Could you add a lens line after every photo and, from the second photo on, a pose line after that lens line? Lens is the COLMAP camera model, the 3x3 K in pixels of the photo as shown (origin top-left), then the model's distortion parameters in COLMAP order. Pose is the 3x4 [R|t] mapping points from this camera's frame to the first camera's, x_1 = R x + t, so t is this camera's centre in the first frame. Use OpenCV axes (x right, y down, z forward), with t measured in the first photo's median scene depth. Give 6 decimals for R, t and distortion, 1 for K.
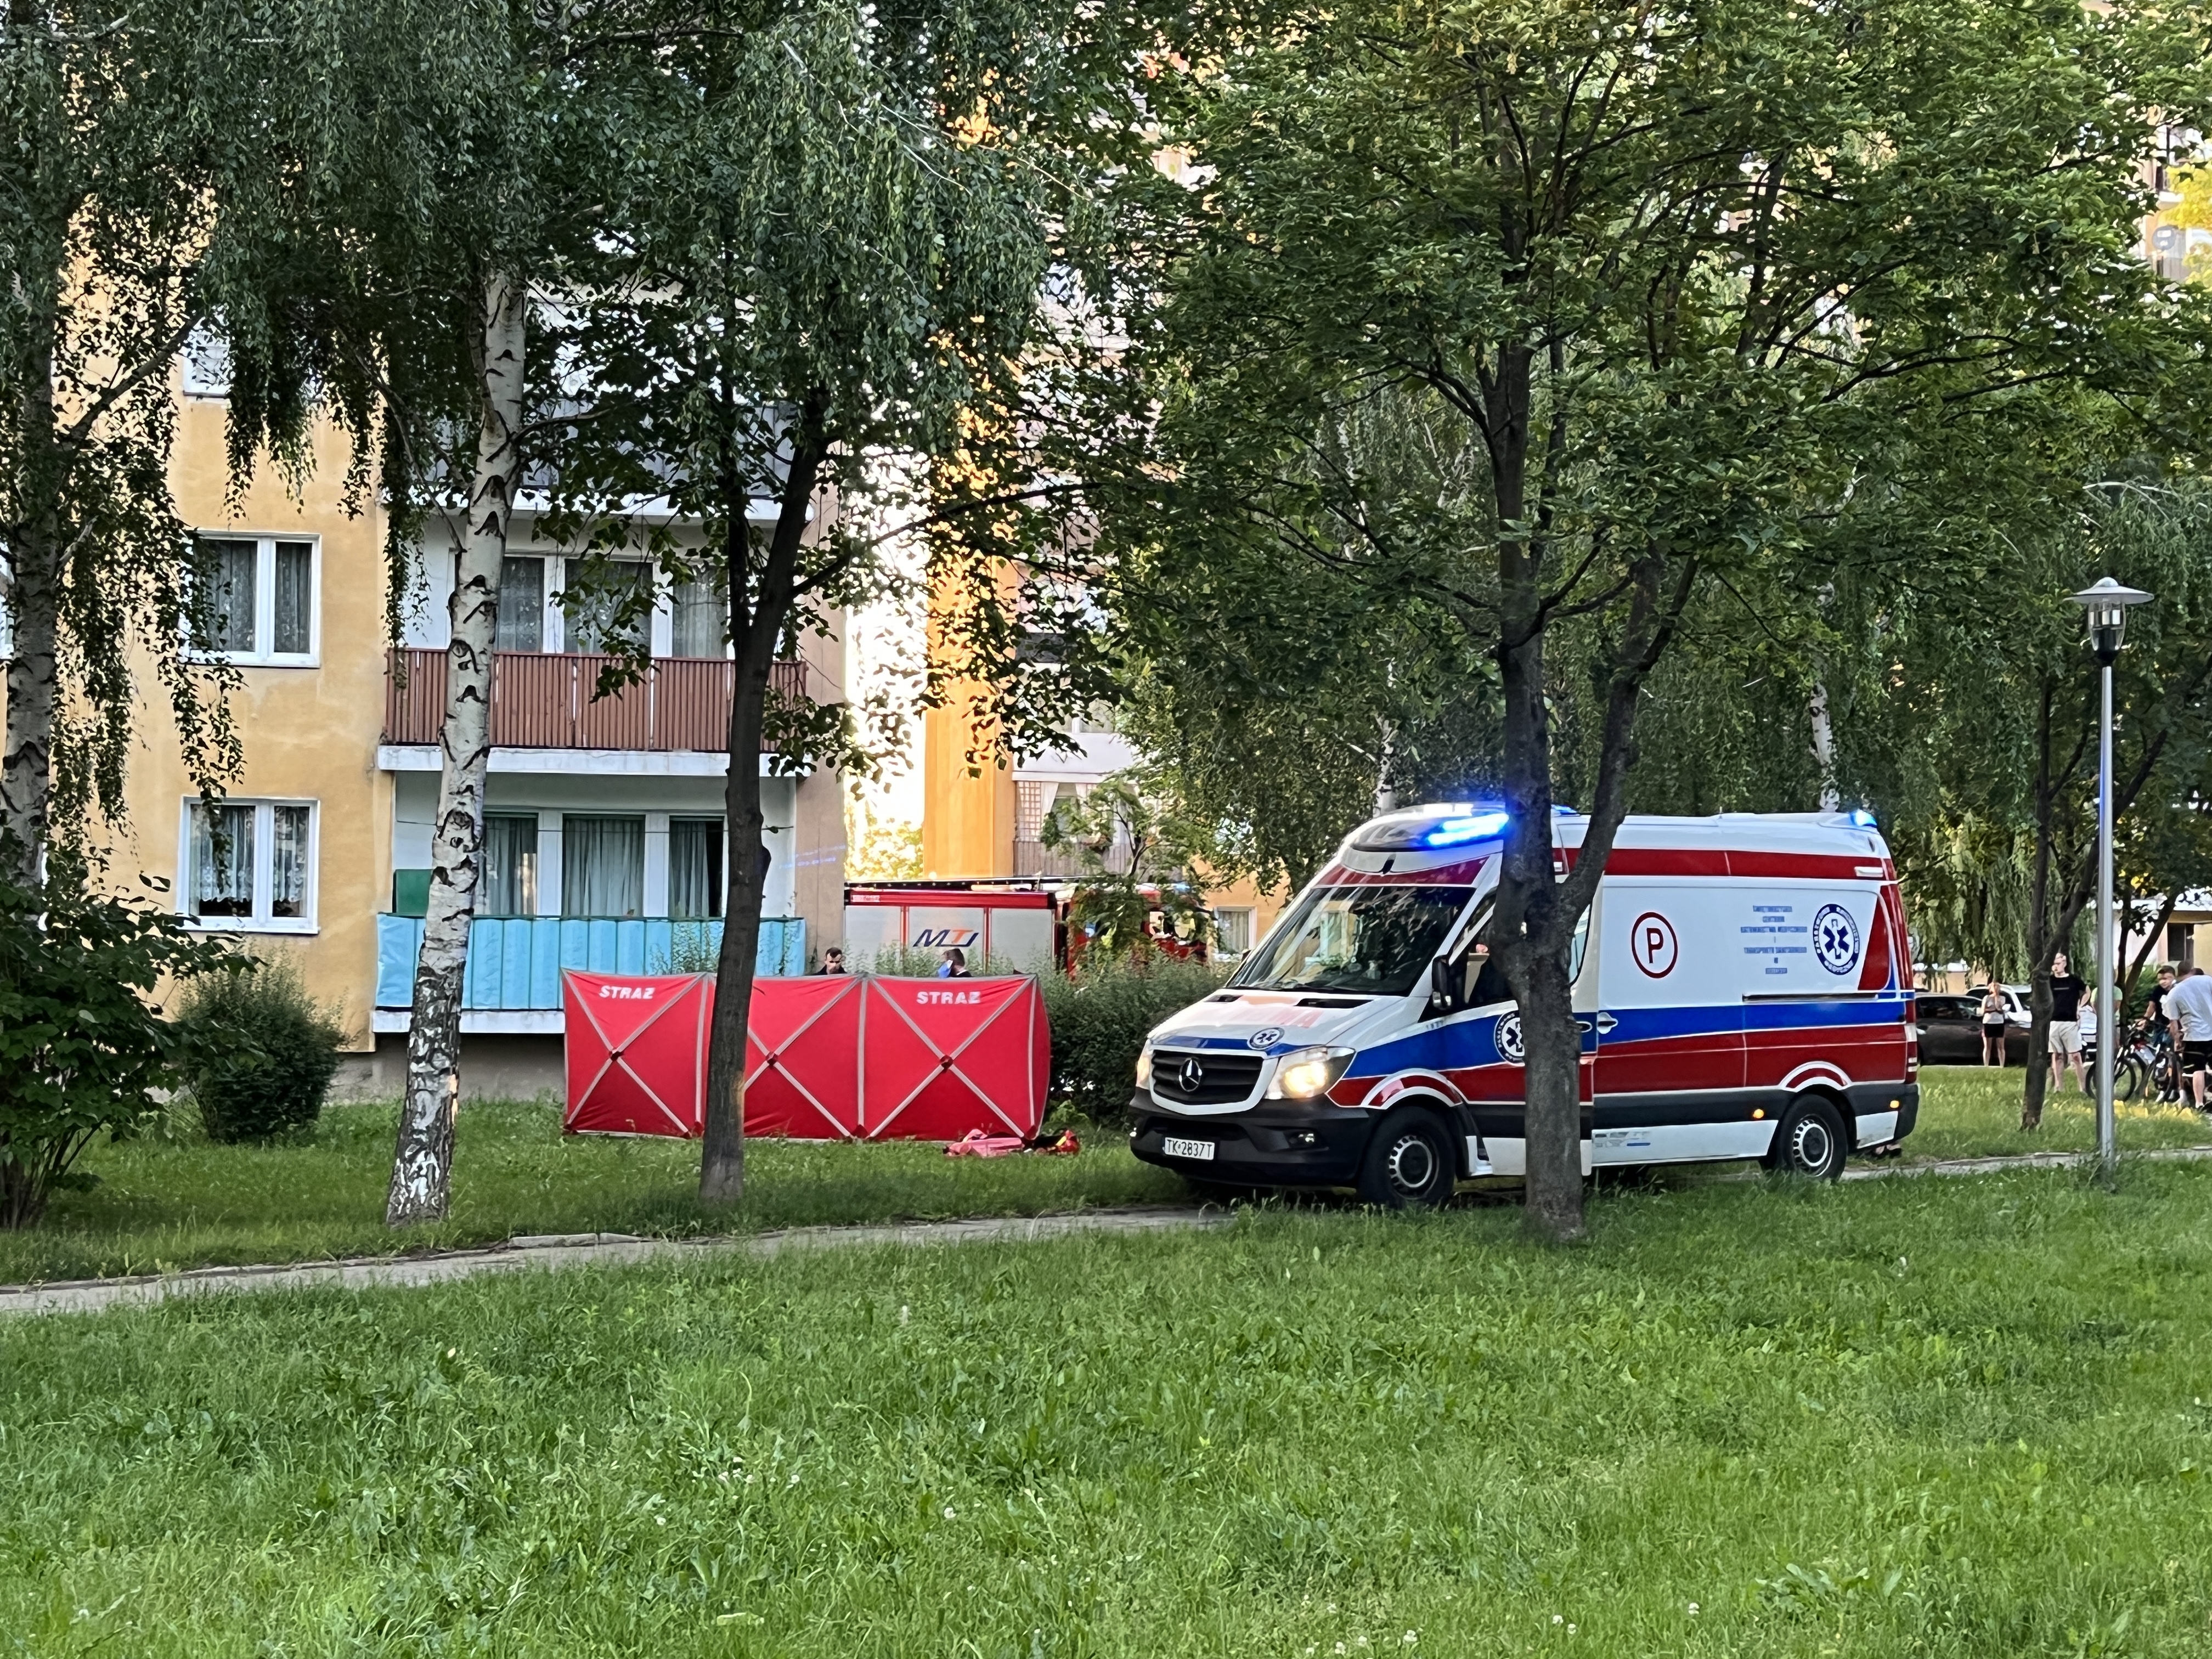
lens RADIAL K [[3109.4, 0, 1106.0], [0, 3109.4, 829.5], [0, 0, 1]] dist [0.135835, -0.007424]
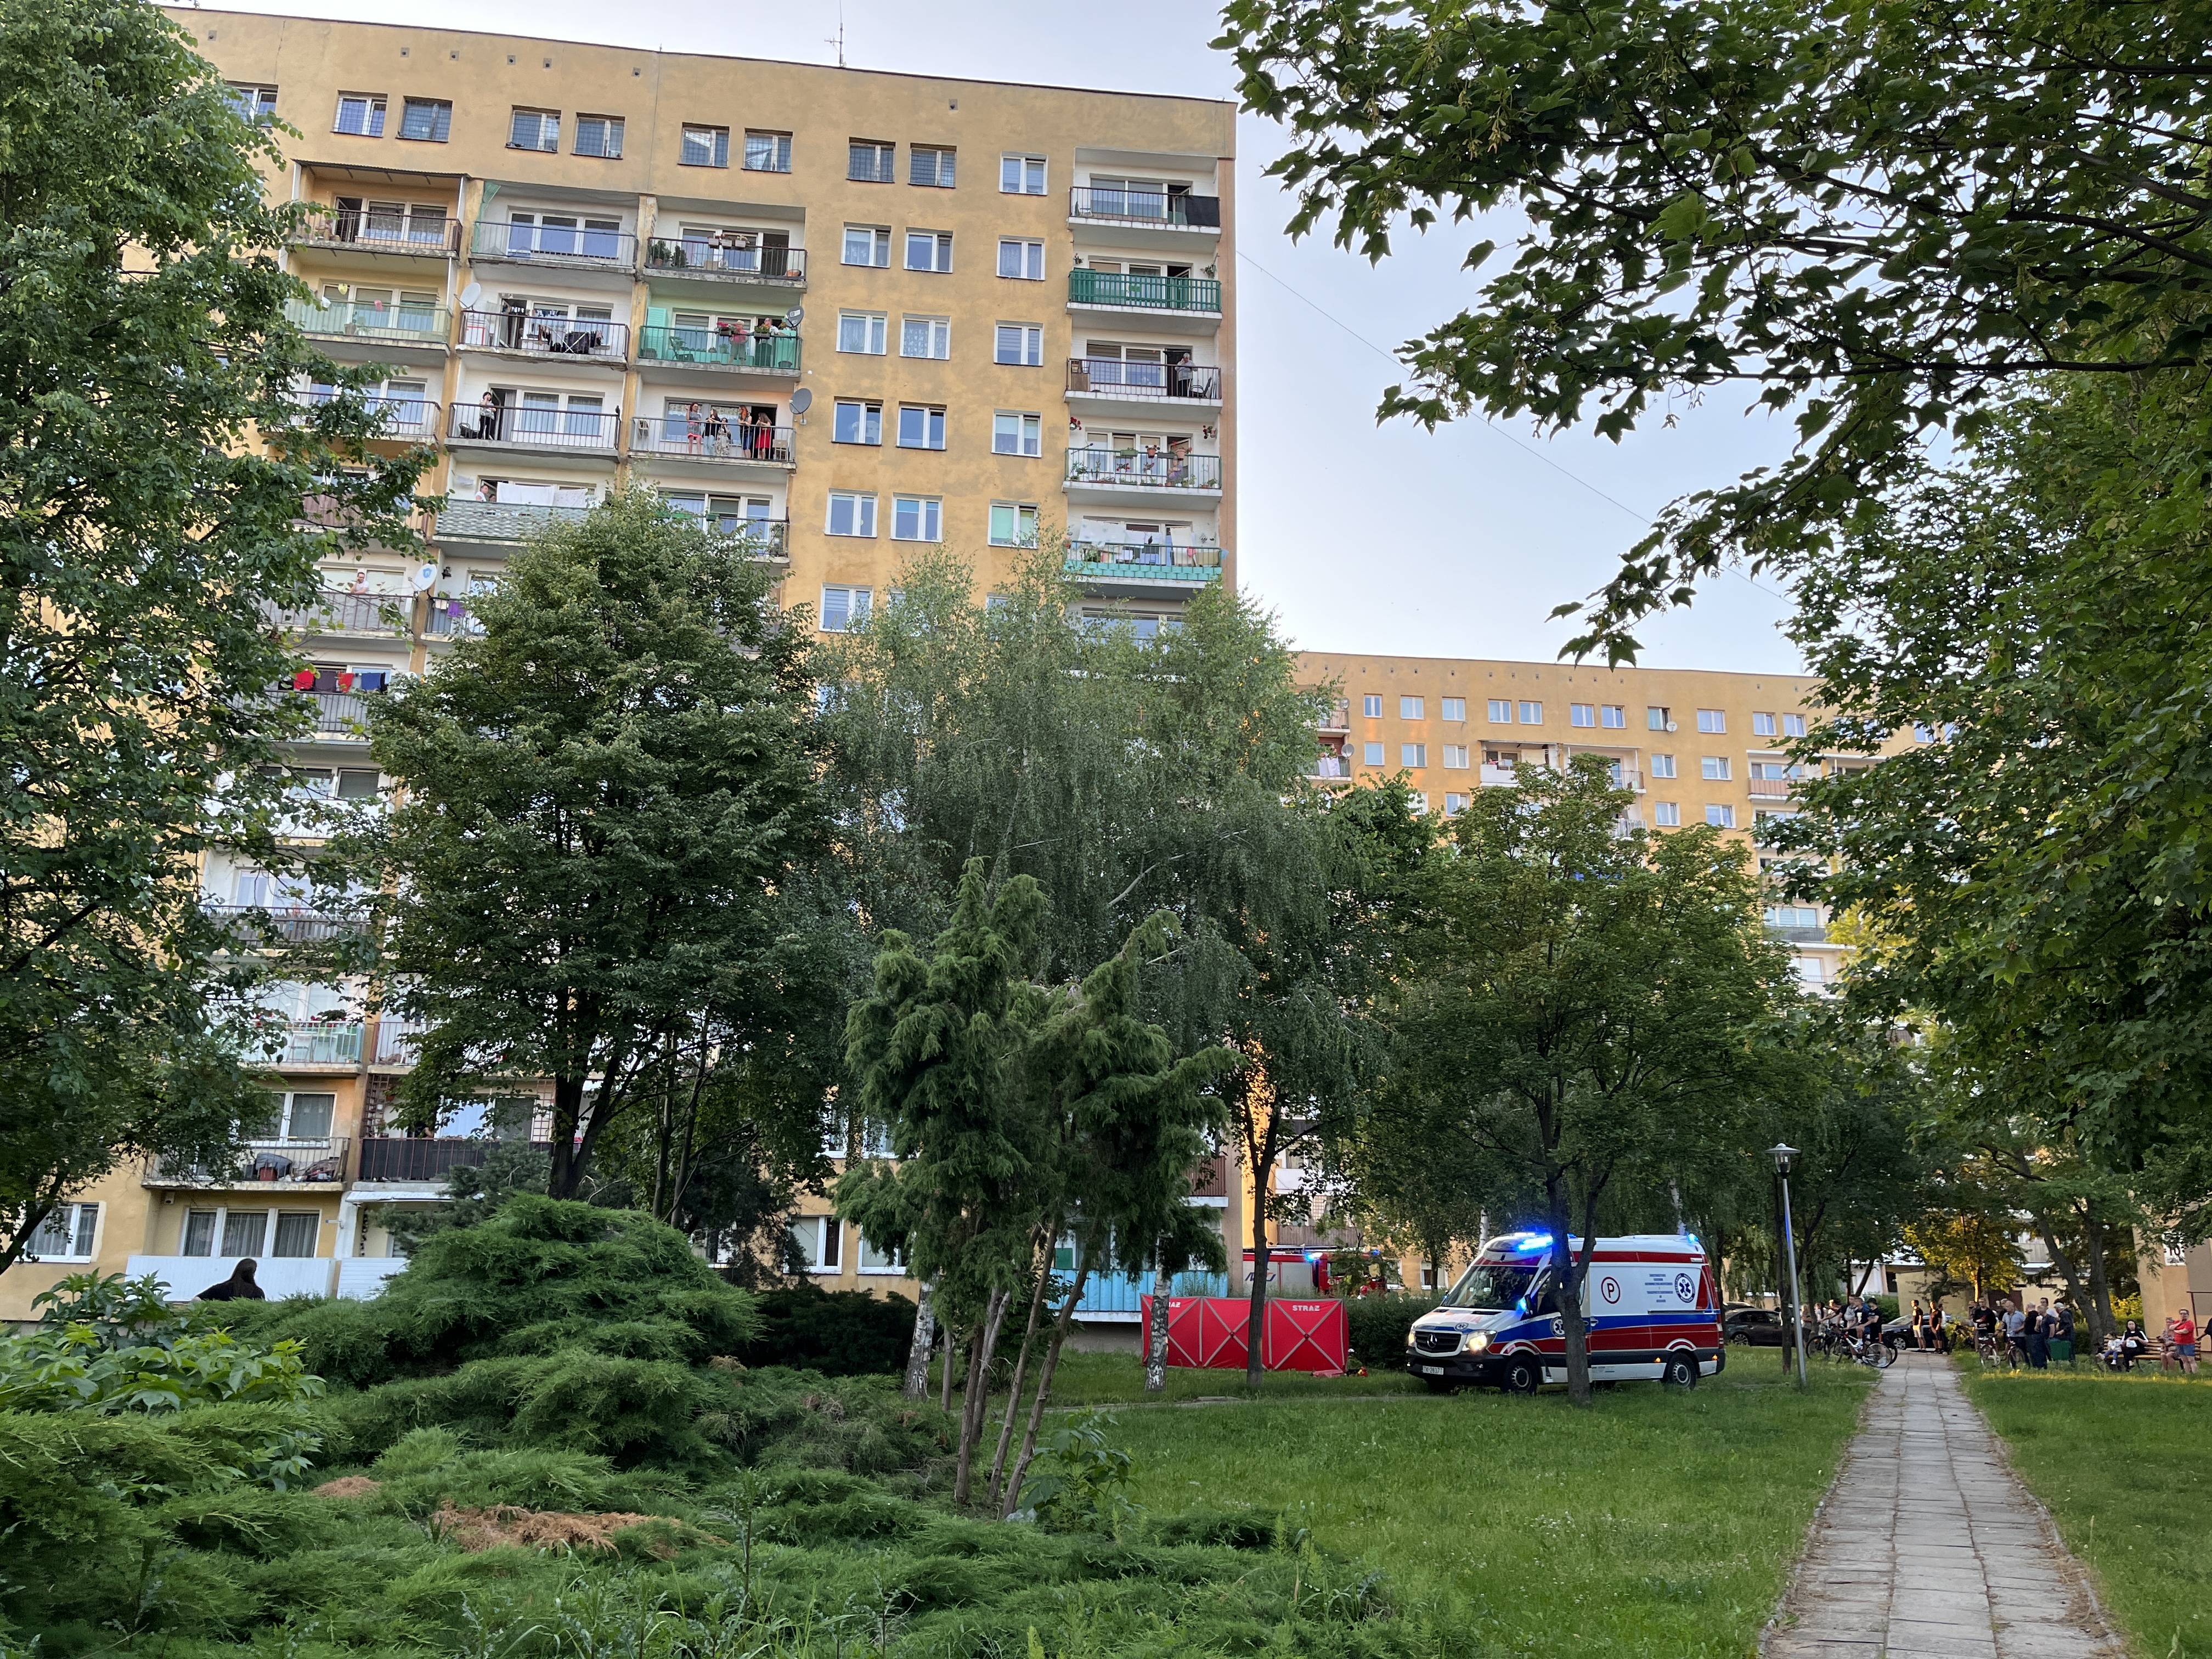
lens RADIAL K [[1723.4, 0, 1106.0], [0, 1723.4, 829.5], [0, 0, 1]] dist [0.002957, 0.000401]
pose [[0.994897, -0.017601, -0.099353, -0.088913], [-0.004027, 0.976957, -0.213400, -0.028281], [0.100820, 0.212711, 0.971900, -0.489269]]
